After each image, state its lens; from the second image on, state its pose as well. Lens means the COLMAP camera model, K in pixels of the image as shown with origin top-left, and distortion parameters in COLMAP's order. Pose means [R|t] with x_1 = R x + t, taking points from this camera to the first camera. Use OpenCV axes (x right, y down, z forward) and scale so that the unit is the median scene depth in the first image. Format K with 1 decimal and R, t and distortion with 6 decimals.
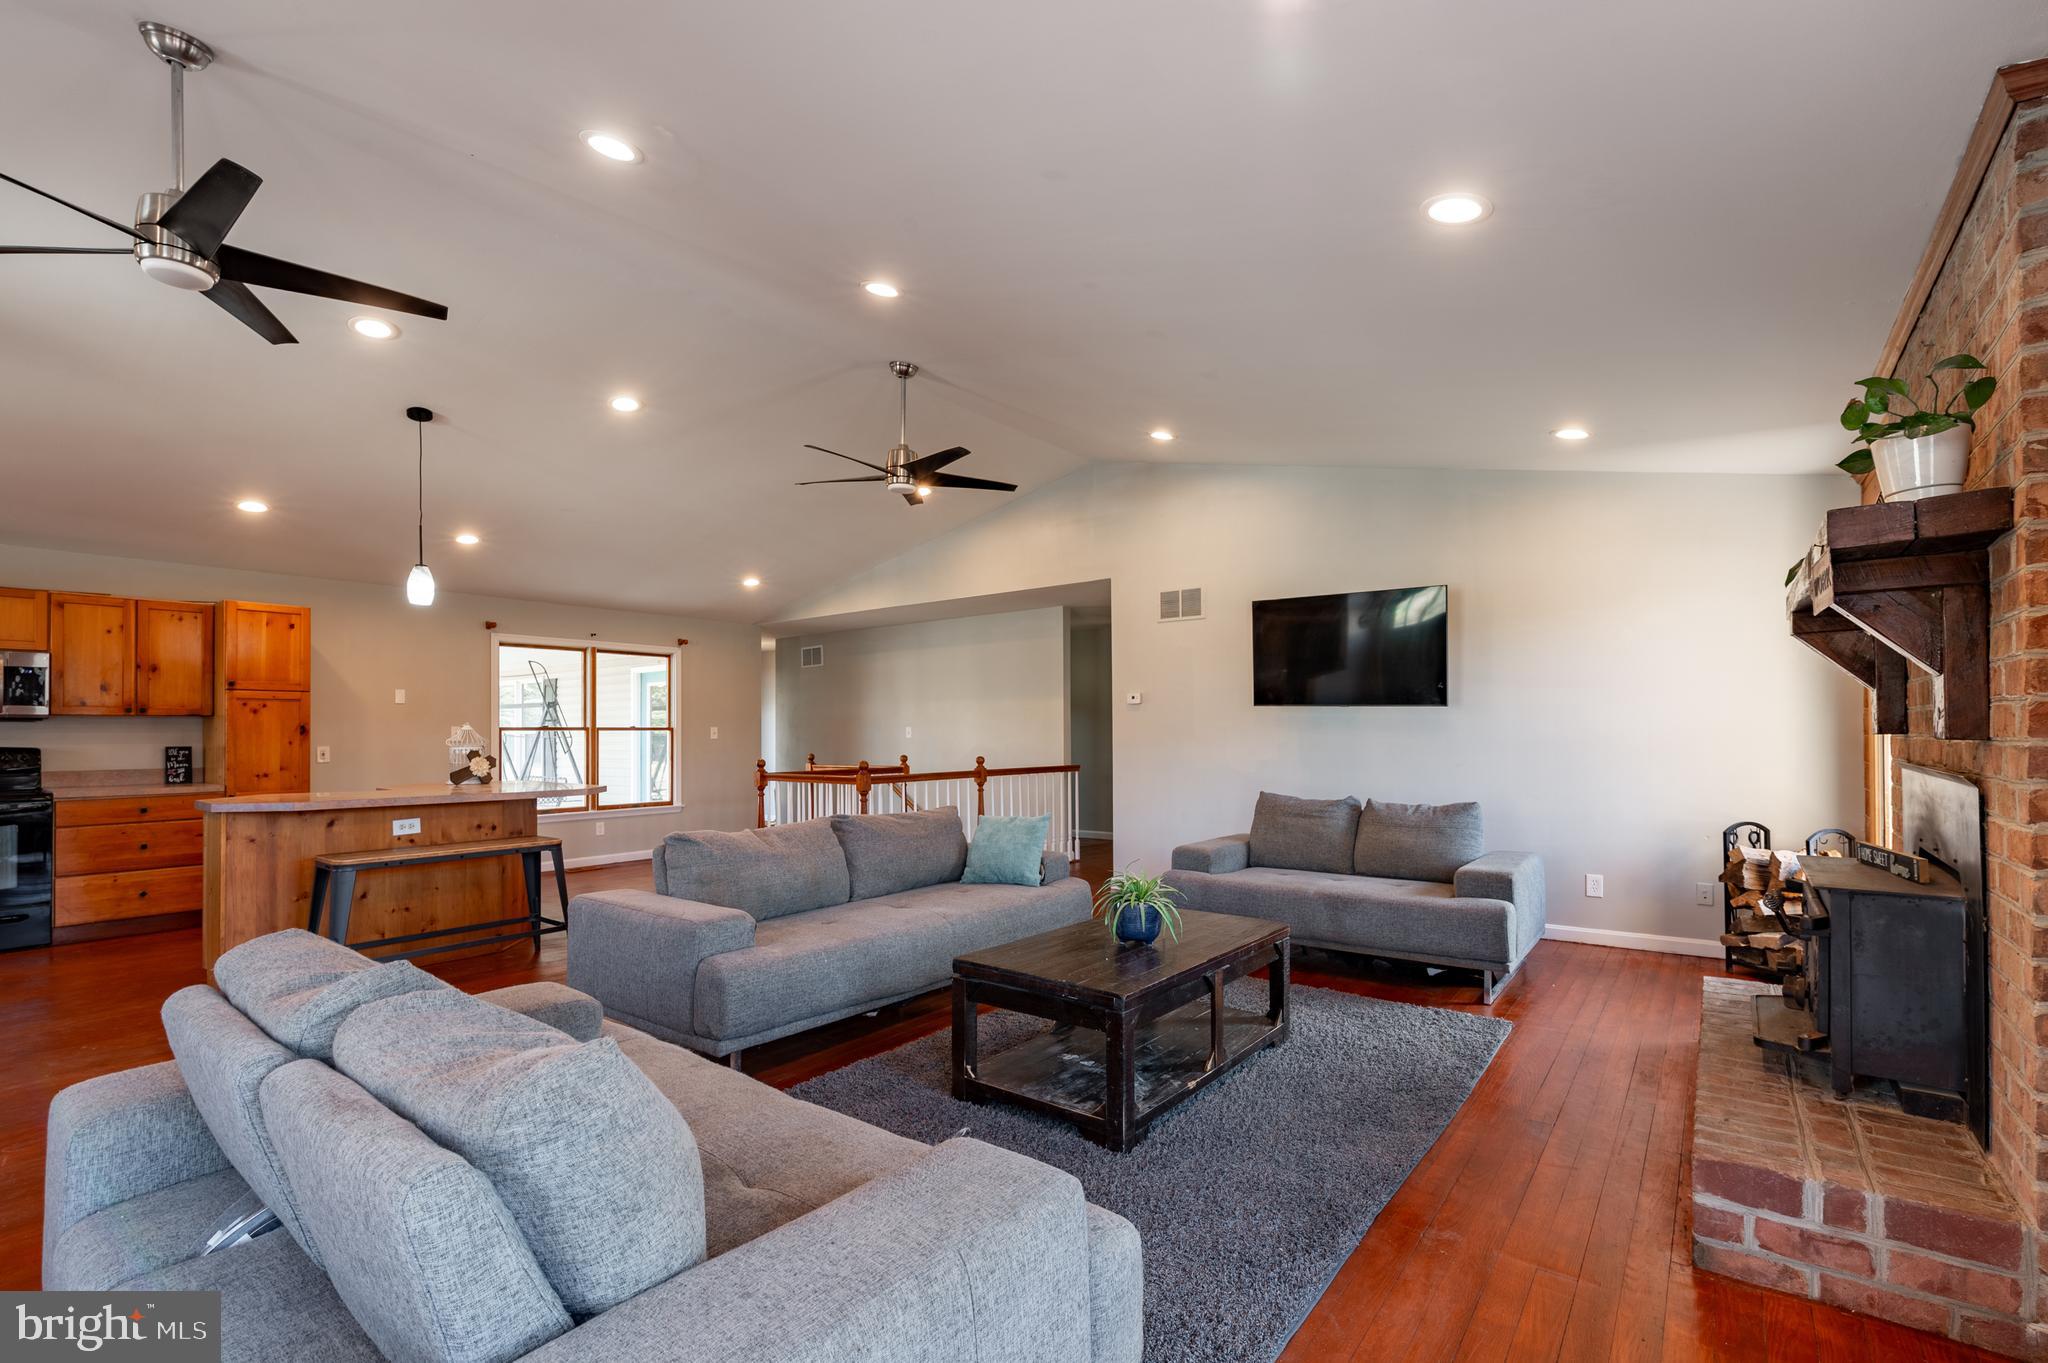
lens RADIAL K [[899.7, 0, 1032.3], [0, 899.7, 723.3], [0, 0, 1]] dist [0.002018, -0.000961]
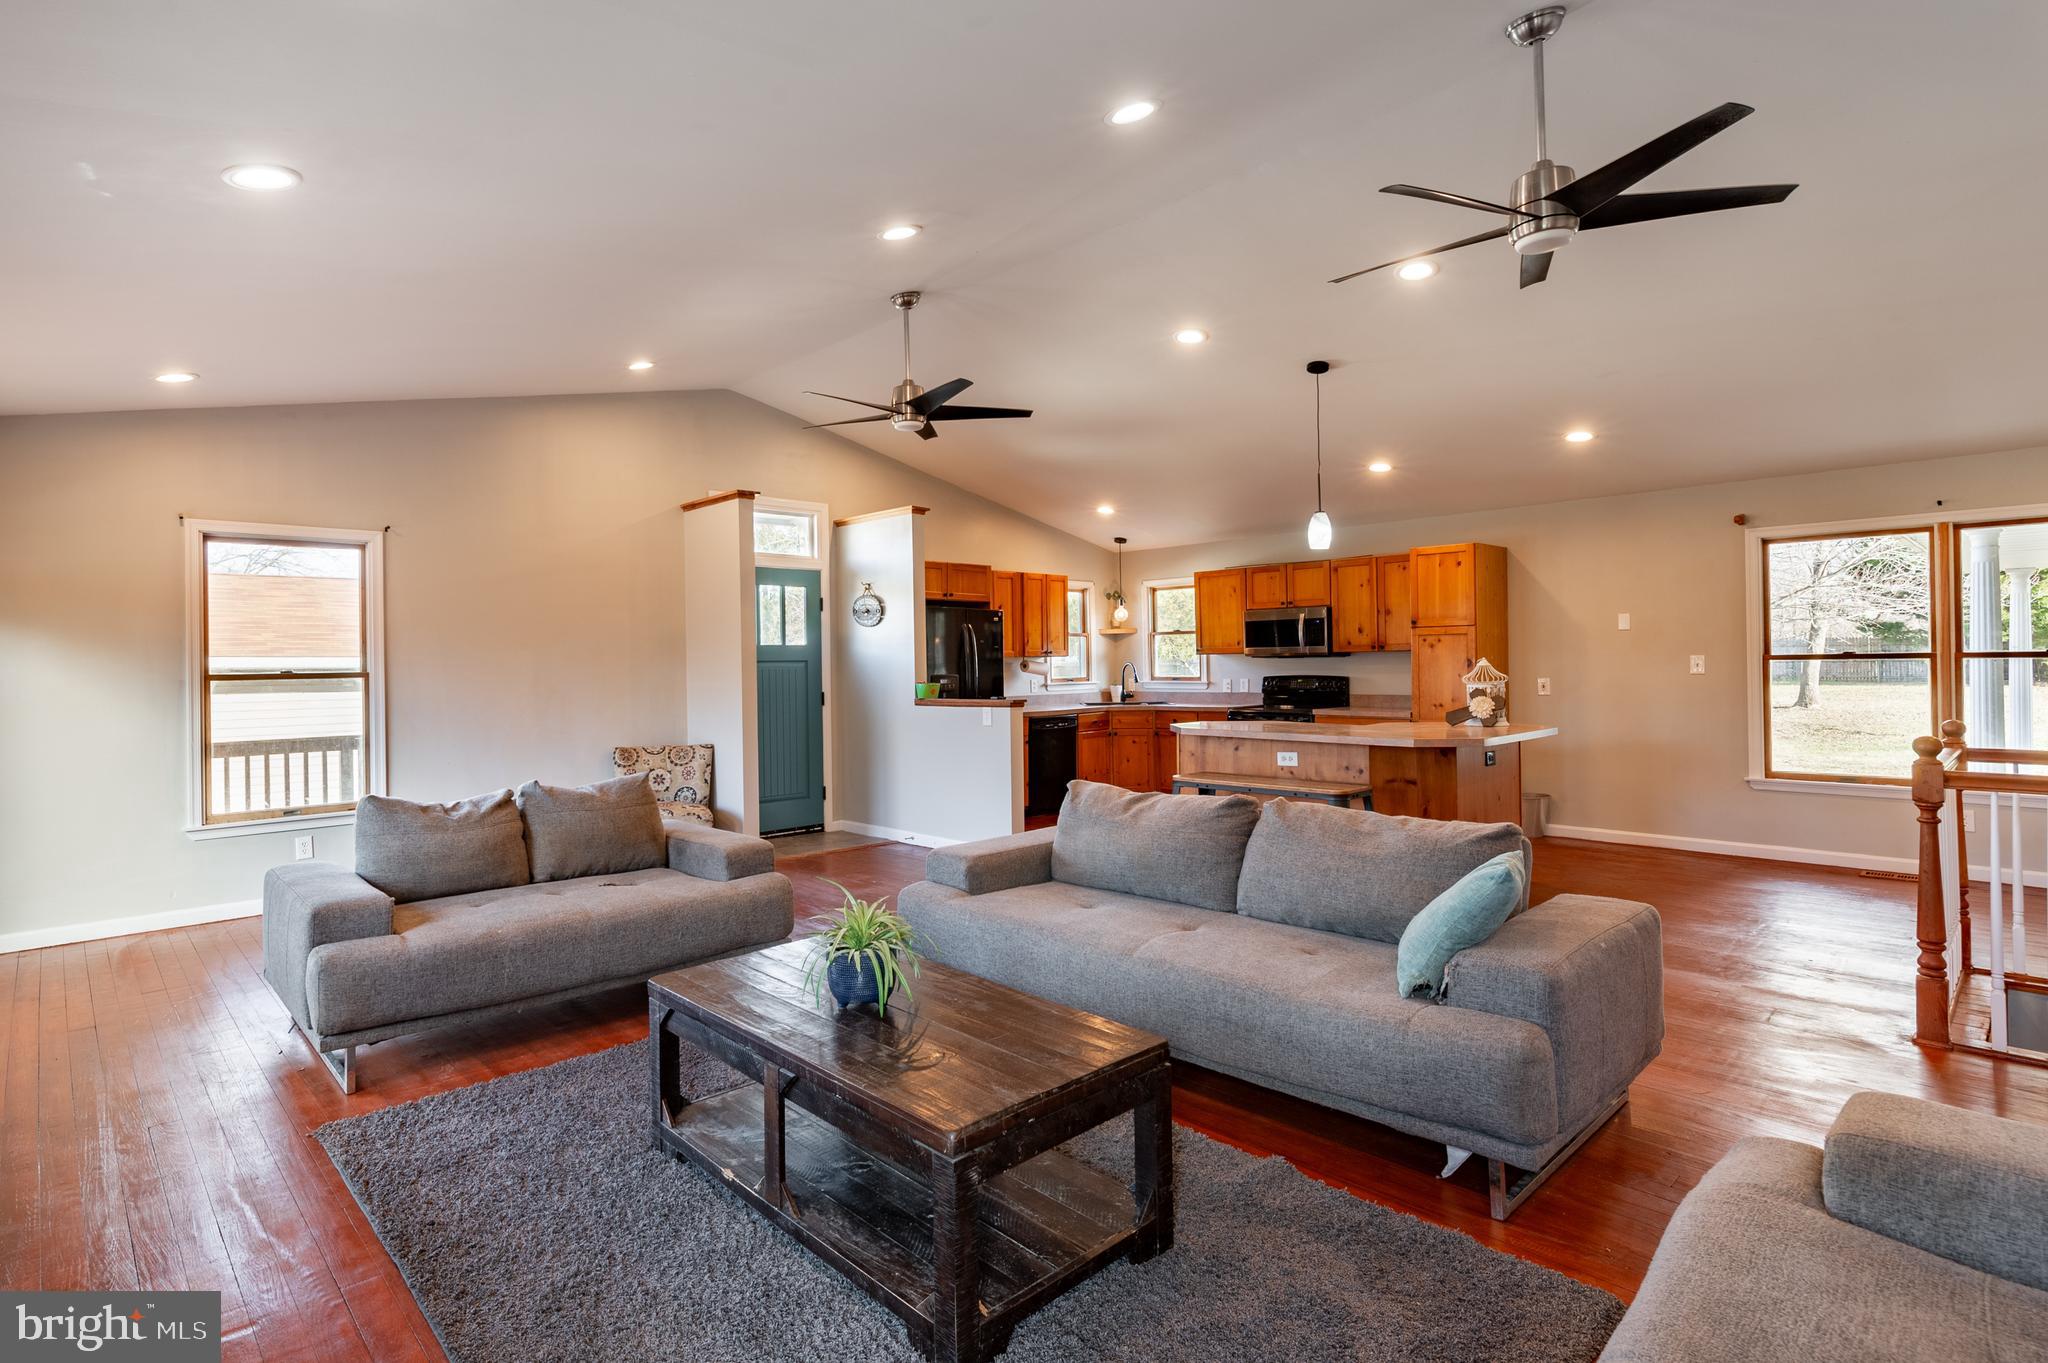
lens RADIAL K [[1009.9, 0, 917.3], [0, 1009.9, 663.2], [0, 0, 1]] dist [0.004810, 0.000445]
pose [[-0.195574, 0.008009, -0.980656, 0.481439], [0.025611, 0.999667, 0.003056, -0.013011], [0.980355, -0.024518, -0.195714, 0.657444]]
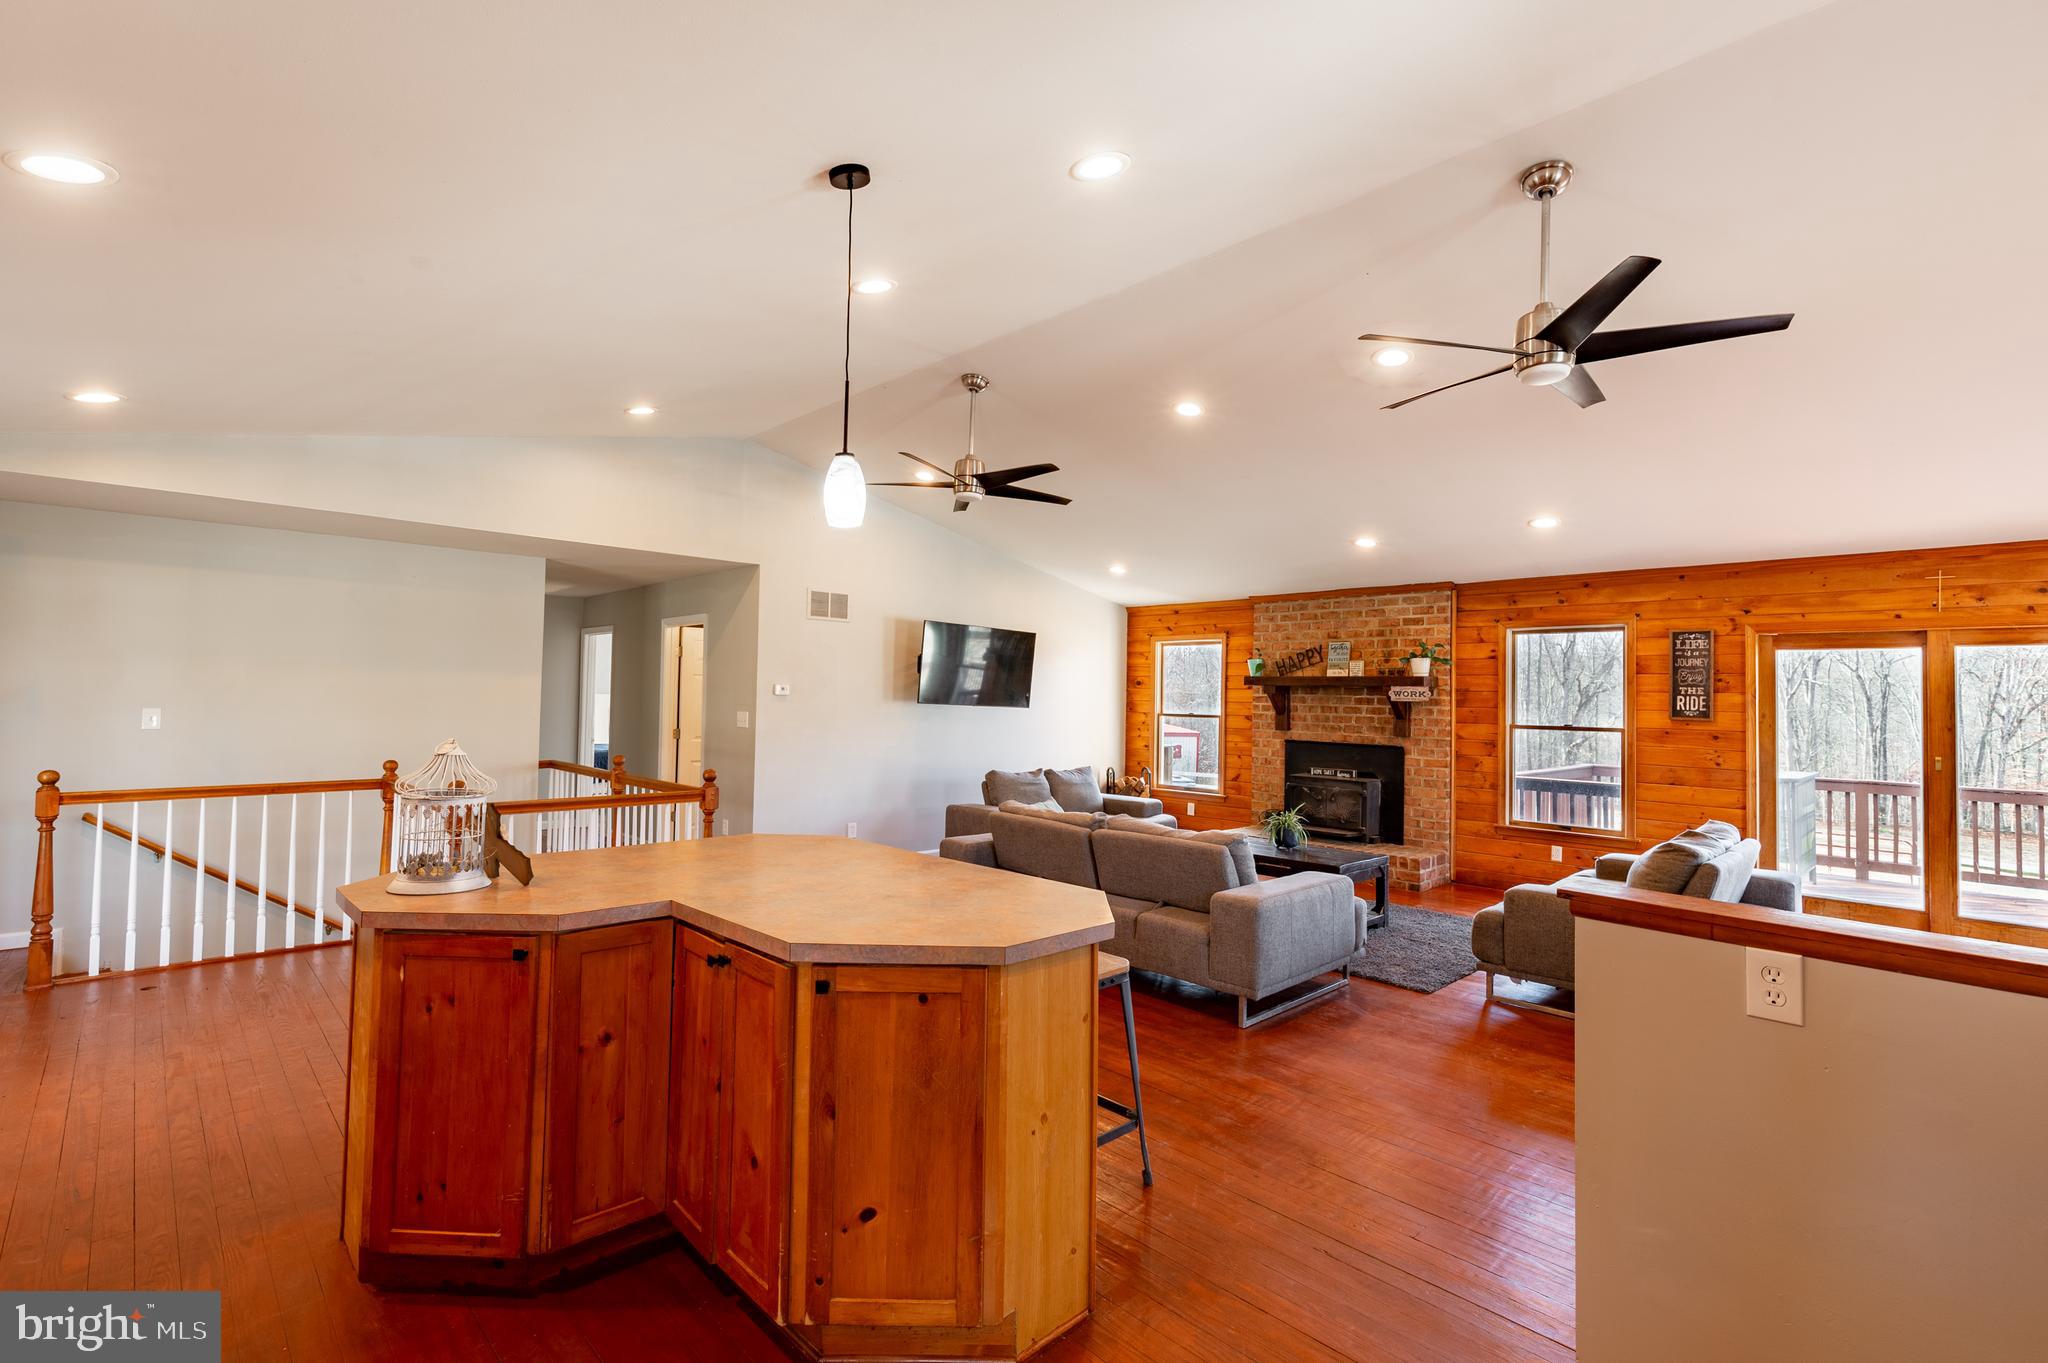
lens RADIAL K [[899.7, 0, 1027.6], [0, 899.7, 673.1], [0, 0, 1]] dist [0.002018, -0.000961]
pose [[0.148674, 0.037262, 0.988184, -1.017797], [-0.029667, 0.999008, -0.033206, -0.025512], [-0.988441, -0.024380, 0.149632, 0.695692]]
